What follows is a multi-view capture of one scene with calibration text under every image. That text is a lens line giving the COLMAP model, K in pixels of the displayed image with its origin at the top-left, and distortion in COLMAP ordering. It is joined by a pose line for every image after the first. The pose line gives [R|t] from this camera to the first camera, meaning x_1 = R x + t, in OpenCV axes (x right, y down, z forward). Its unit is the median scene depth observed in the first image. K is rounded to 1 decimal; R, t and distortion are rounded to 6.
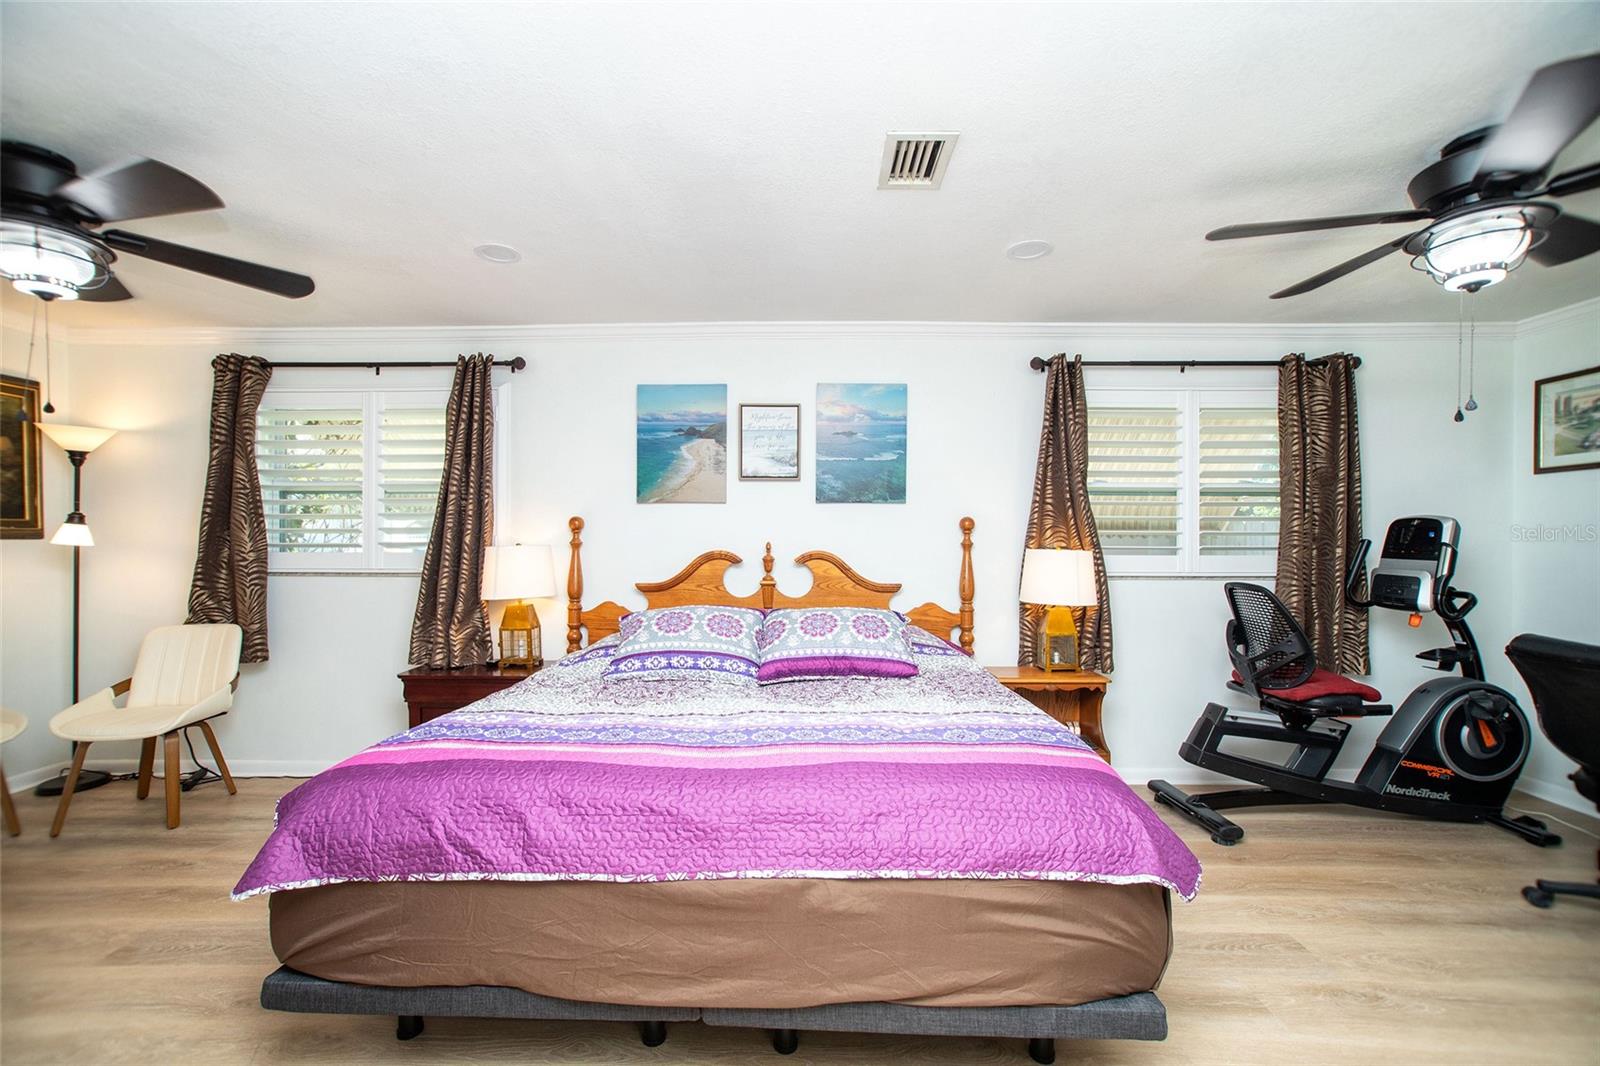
lens RADIAL K [[666.8, 0, 801.6], [0, 666.8, 539.0], [0, 0, 1]] dist [-0.036690, 0.021357]
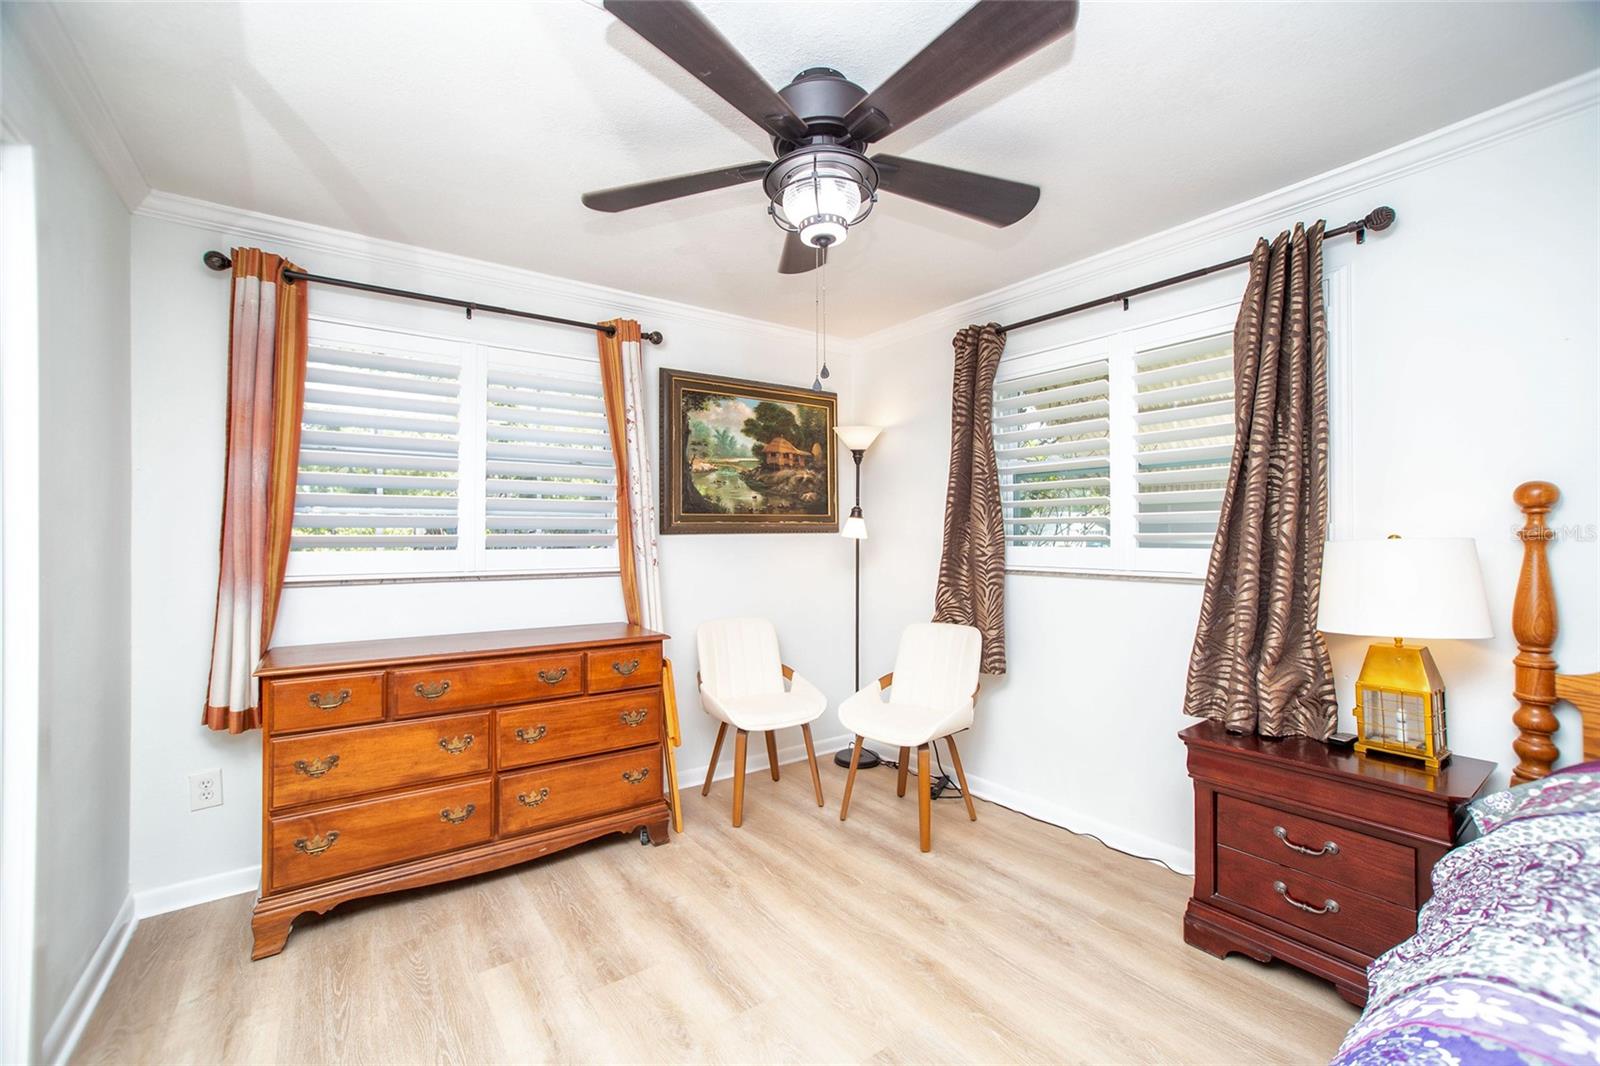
lens RADIAL K [[692.1, 0, 789.3], [0, 692.1, 538.4], [0, 0, 1]] dist [-0.012291, 0.000292]
pose [[0.585700, 0.000246, -0.810528, -0.254029], [0.002739, 0.999994, 0.002283, 0.007224], [0.810524, -0.003557, 0.585695, 0.251336]]
